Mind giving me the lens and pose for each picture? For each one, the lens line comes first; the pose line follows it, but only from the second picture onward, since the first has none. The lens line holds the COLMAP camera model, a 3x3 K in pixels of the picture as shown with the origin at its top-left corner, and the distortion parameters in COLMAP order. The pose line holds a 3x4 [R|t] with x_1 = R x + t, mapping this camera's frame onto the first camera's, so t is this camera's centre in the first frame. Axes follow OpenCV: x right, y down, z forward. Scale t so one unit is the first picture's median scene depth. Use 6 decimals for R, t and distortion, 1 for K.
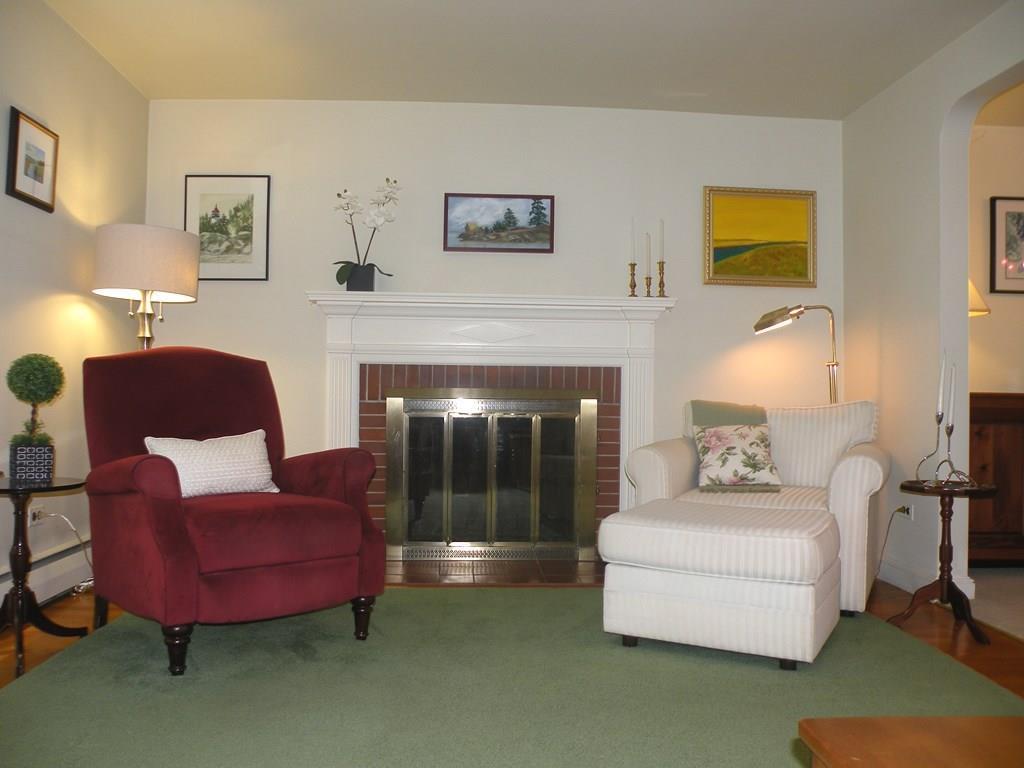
lens RADIAL K [[829.0, 0, 511.3], [0, 829.0, 393.0], [0, 0, 1]] dist [-0.165324, 0.172275]
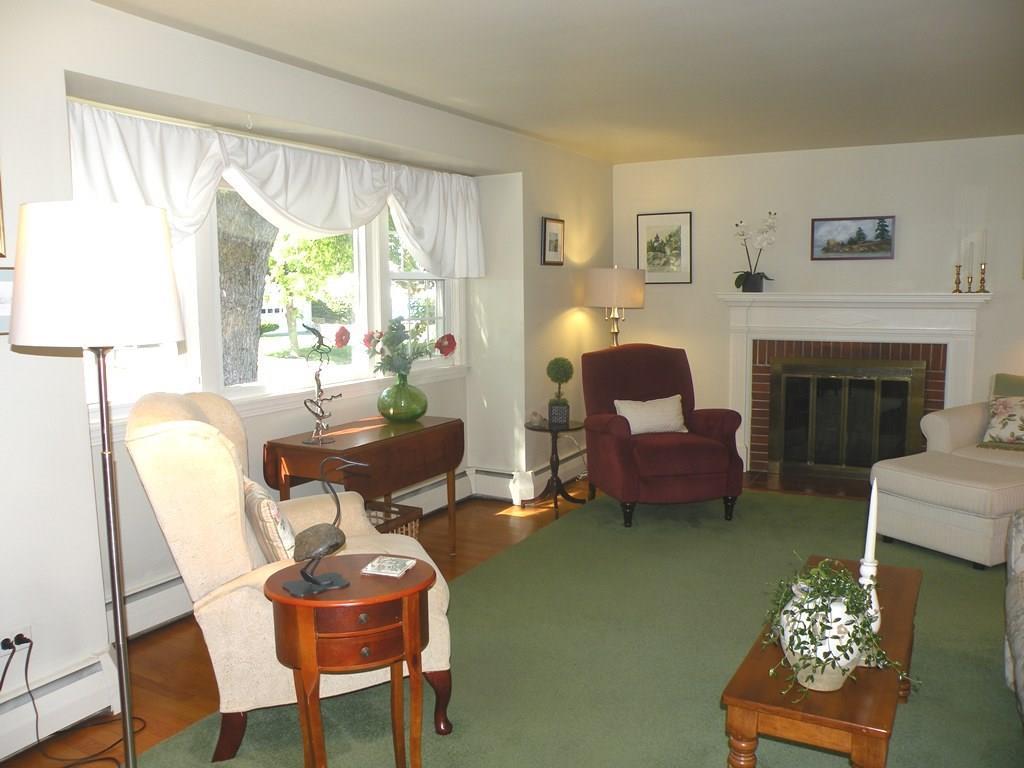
lens RADIAL K [[829.0, 0, 511.3], [0, 829.0, 393.0], [0, 0, 1]] dist [-0.165324, 0.172275]
pose [[0.846525, 0.044073, -0.530521, 0.264281], [0.027795, 0.991548, 0.126725, -0.158449], [0.531623, -0.122022, 0.838146, -0.534945]]
